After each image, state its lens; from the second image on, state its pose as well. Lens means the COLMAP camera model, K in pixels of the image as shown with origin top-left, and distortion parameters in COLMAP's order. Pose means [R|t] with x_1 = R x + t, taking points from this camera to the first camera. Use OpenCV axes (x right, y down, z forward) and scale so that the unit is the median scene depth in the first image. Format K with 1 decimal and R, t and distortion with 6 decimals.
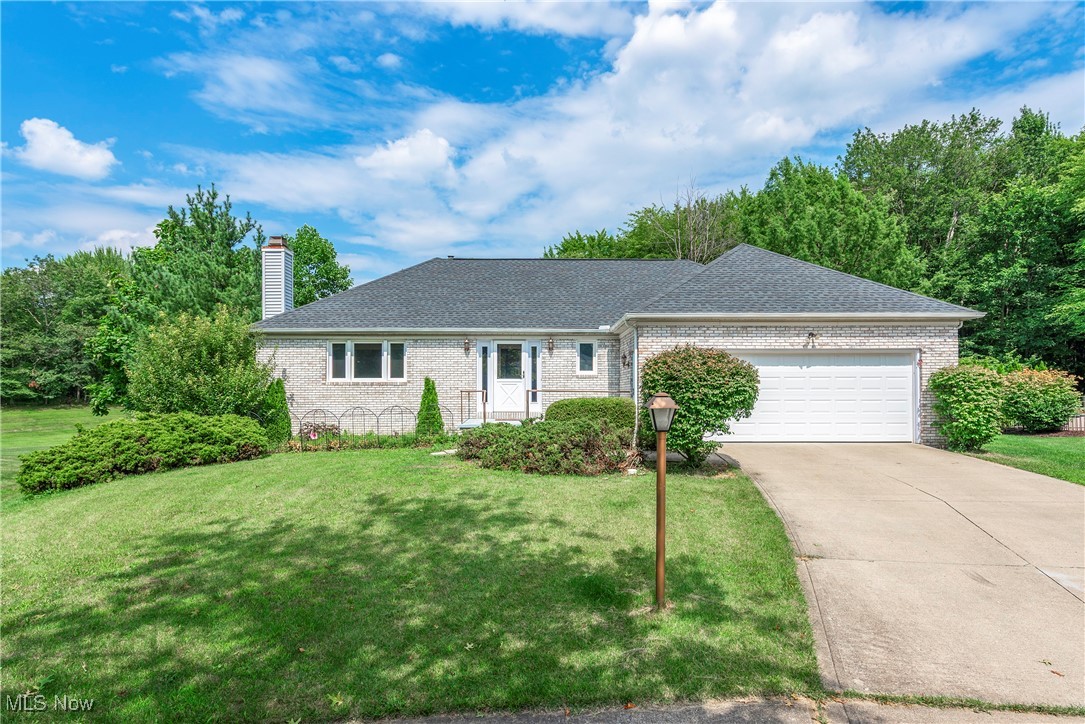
lens RADIAL K [[595.4, 0, 513.5], [0, 595.4, 389.5], [0, 0, 1]] dist [0.020816, -0.014967]
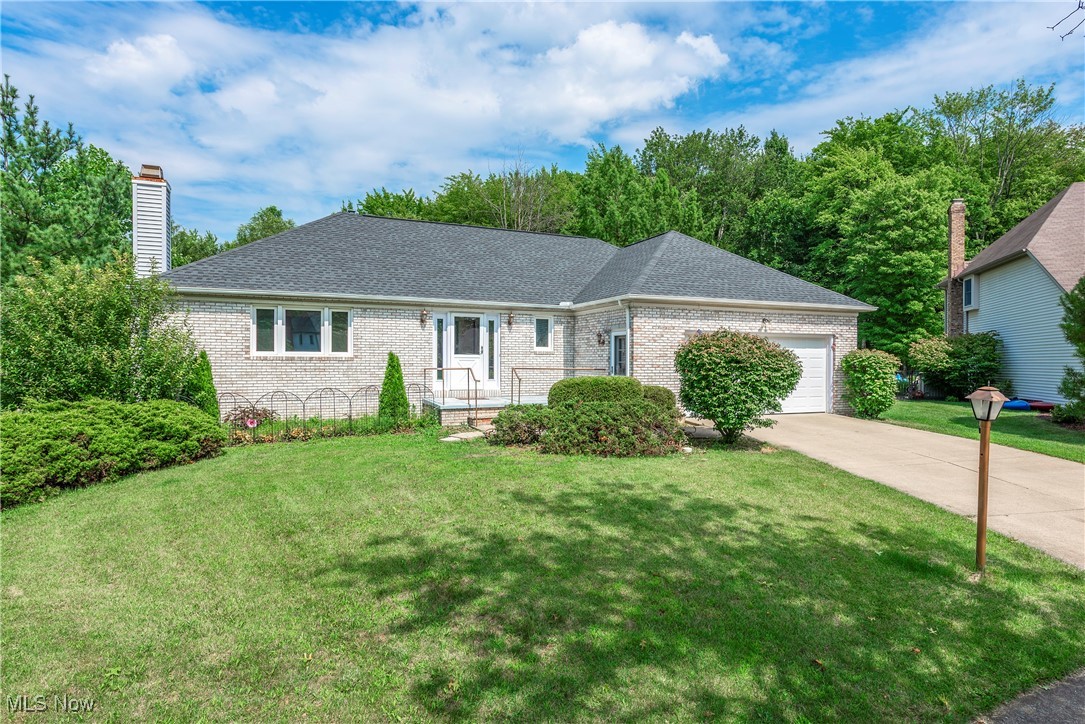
lens RADIAL K [[620.5, 0, 540.7], [0, 620.5, 368.4], [0, 0, 1]] dist [0.009937, -0.003349]
pose [[0.919328, 0.001680, 0.393488, -0.333283], [-0.008068, 0.999861, 0.014582, -0.013457], [-0.393409, -0.016580, 0.919214, 0.078567]]
